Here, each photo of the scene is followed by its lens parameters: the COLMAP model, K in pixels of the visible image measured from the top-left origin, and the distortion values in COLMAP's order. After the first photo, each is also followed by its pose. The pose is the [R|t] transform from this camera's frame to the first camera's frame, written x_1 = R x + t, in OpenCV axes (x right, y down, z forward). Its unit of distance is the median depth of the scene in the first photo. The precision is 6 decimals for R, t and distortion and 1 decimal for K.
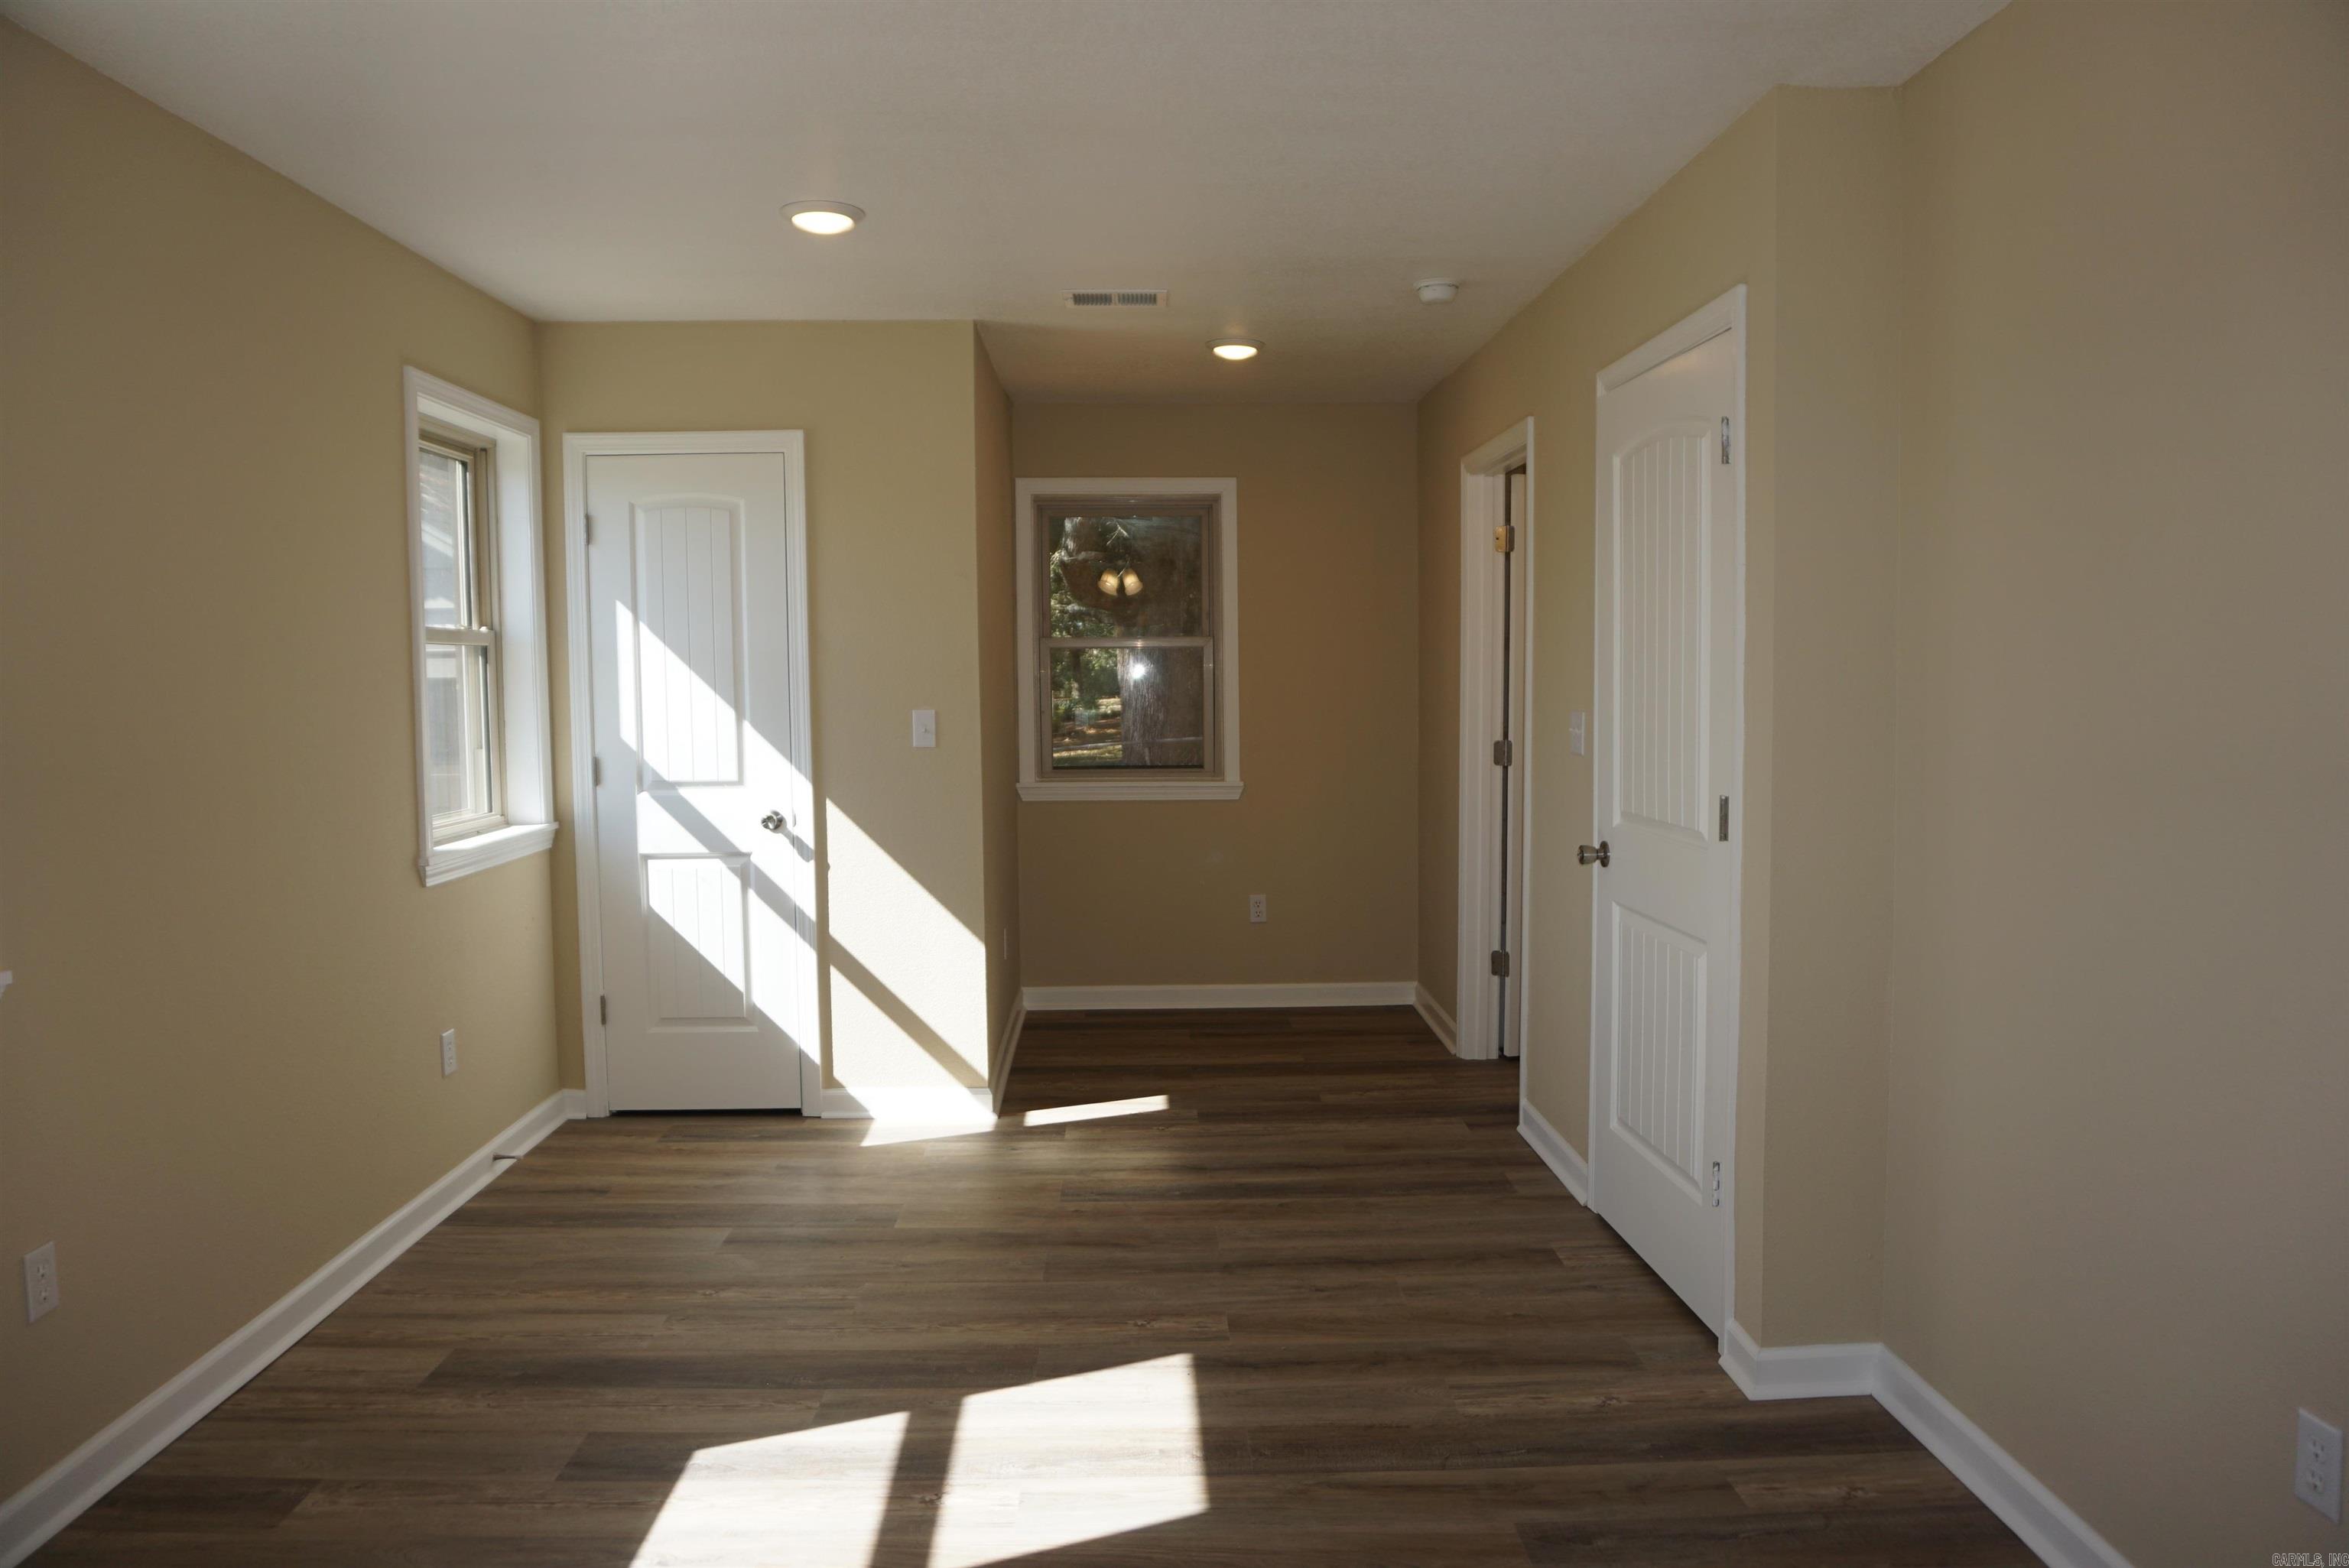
lens RADIAL K [[1562.5, 0, 1174.8], [0, 1562.5, 776.4], [0, 0, 1]] dist [-0.048803, 0.028343]
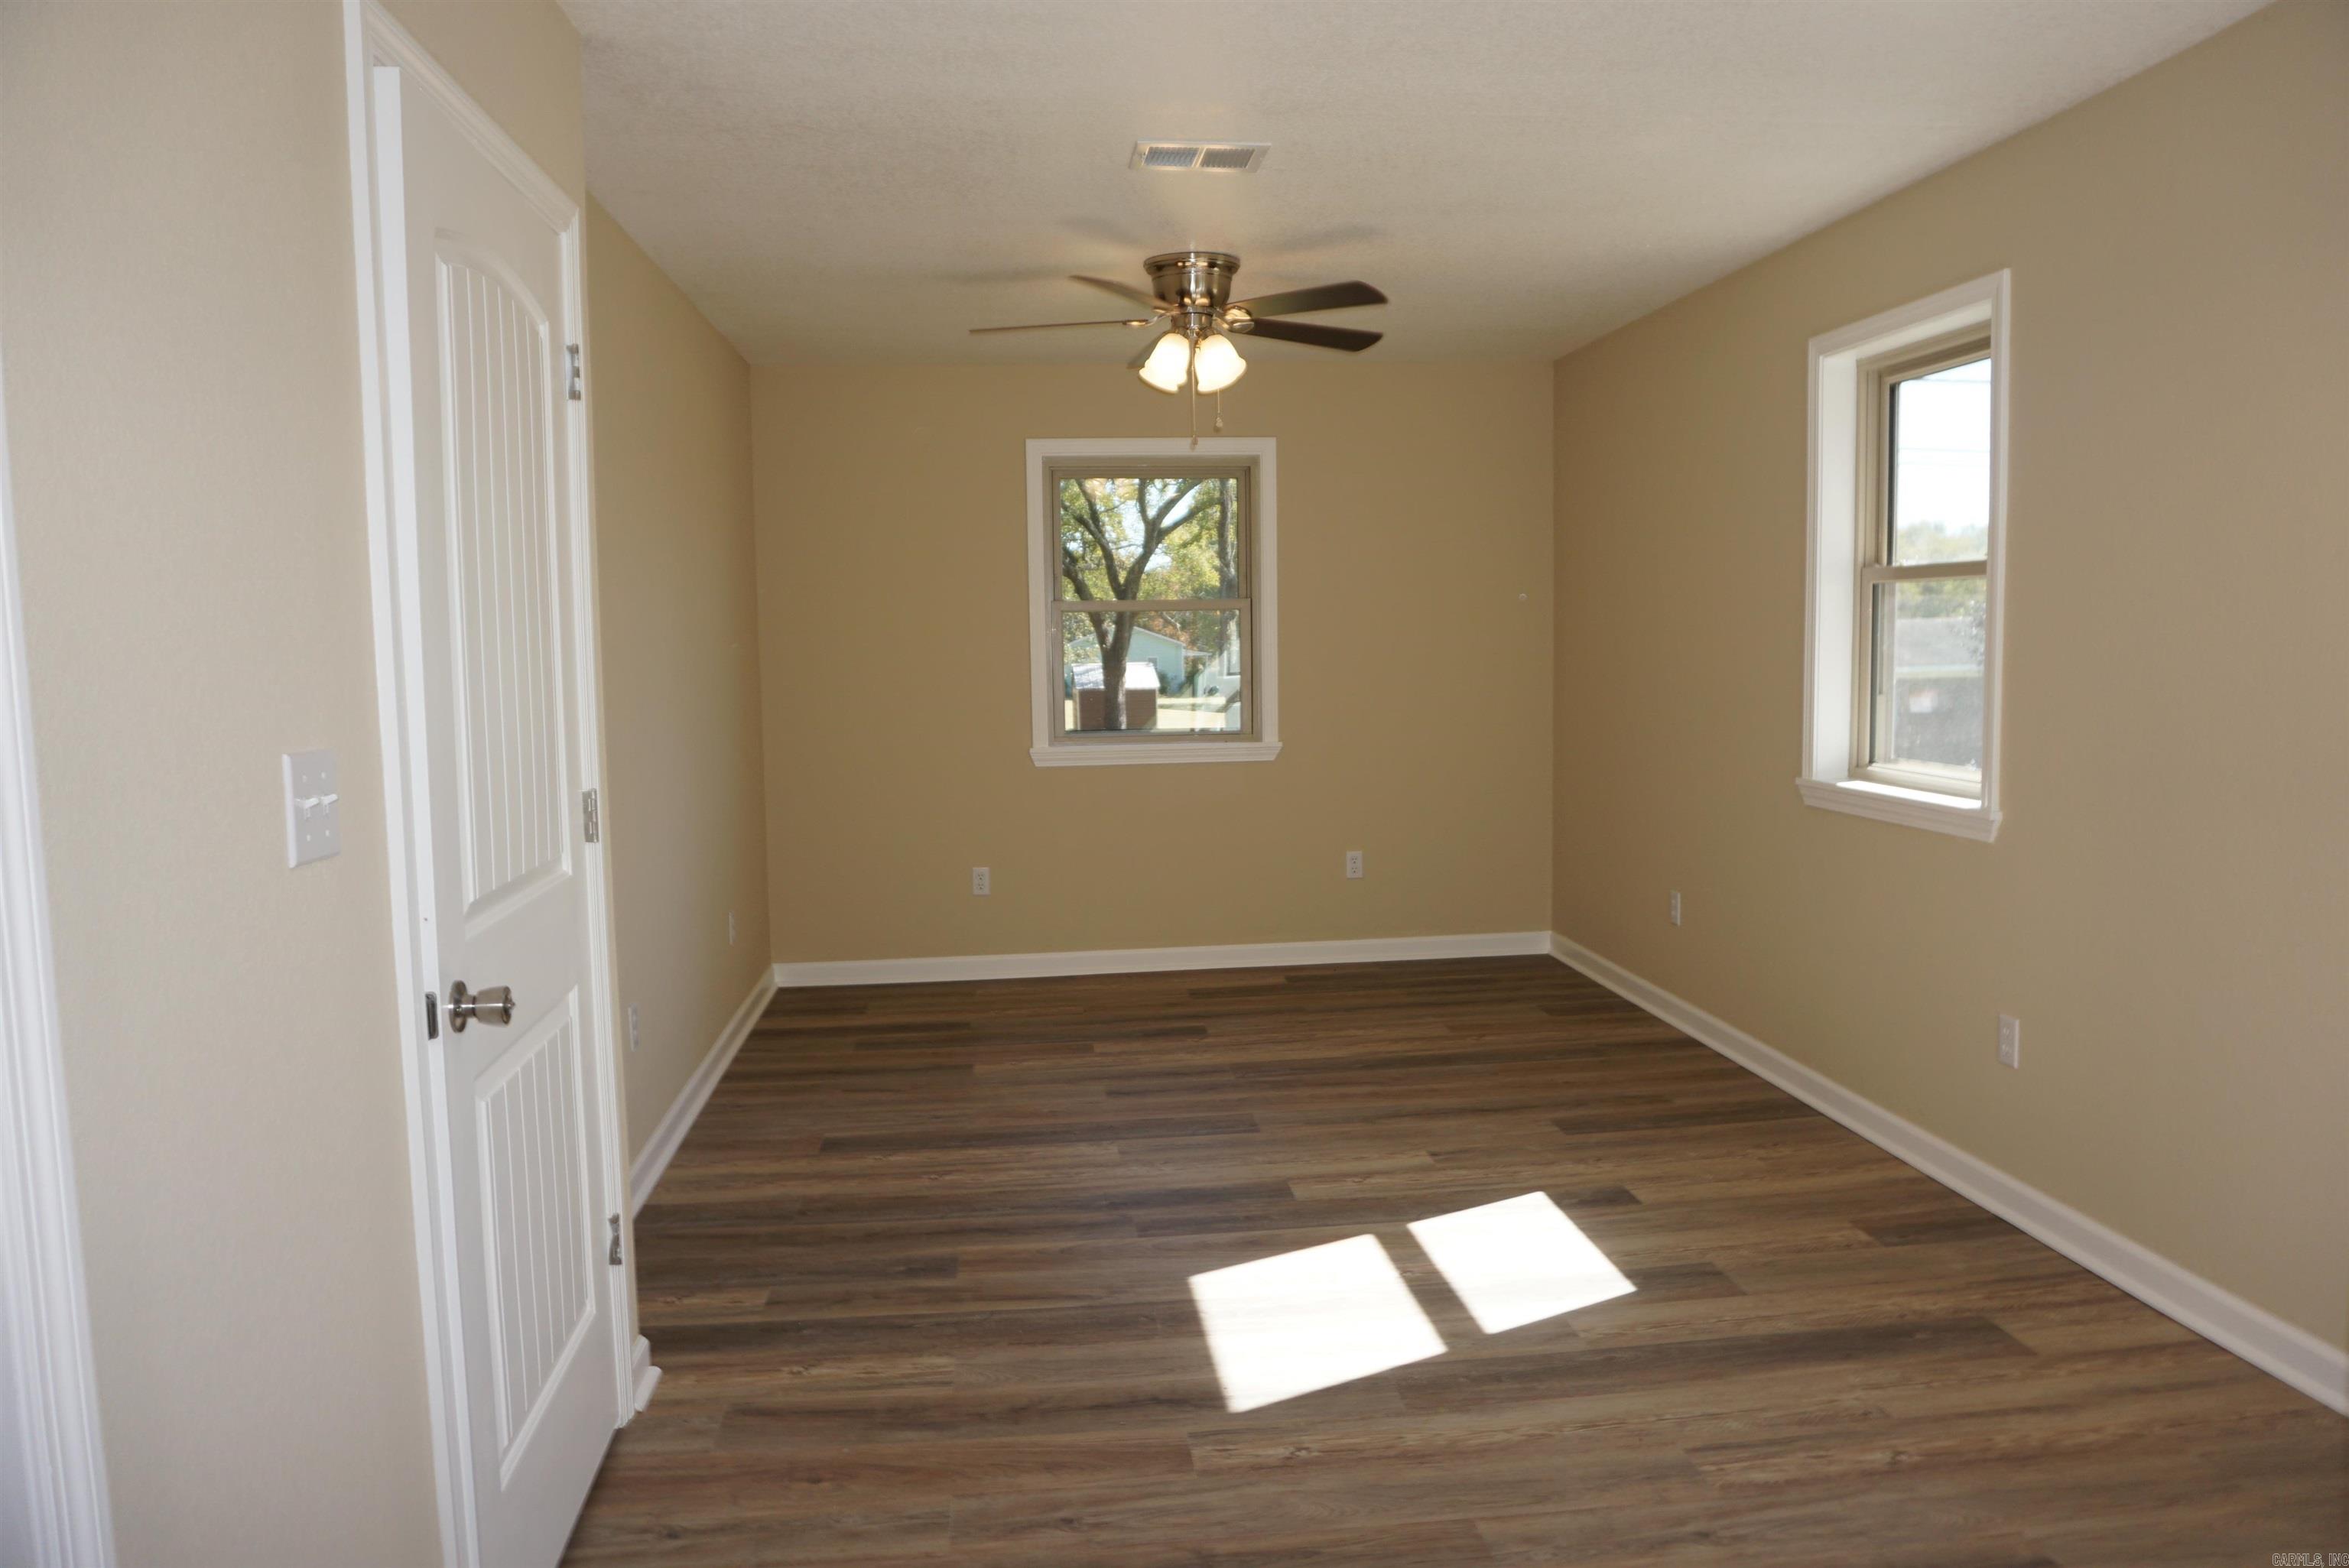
lens RADIAL K [[1562.5, 0, 1174.0], [0, 1562.5, 778.7], [0, 0, 1]] dist [-0.048803, 0.028343]
pose [[-0.996496, 0.035912, -0.075538, 0.098815], [0.023681, 0.987317, 0.156986, -0.120758], [0.080218, 0.154647, -0.984708, 1.878595]]
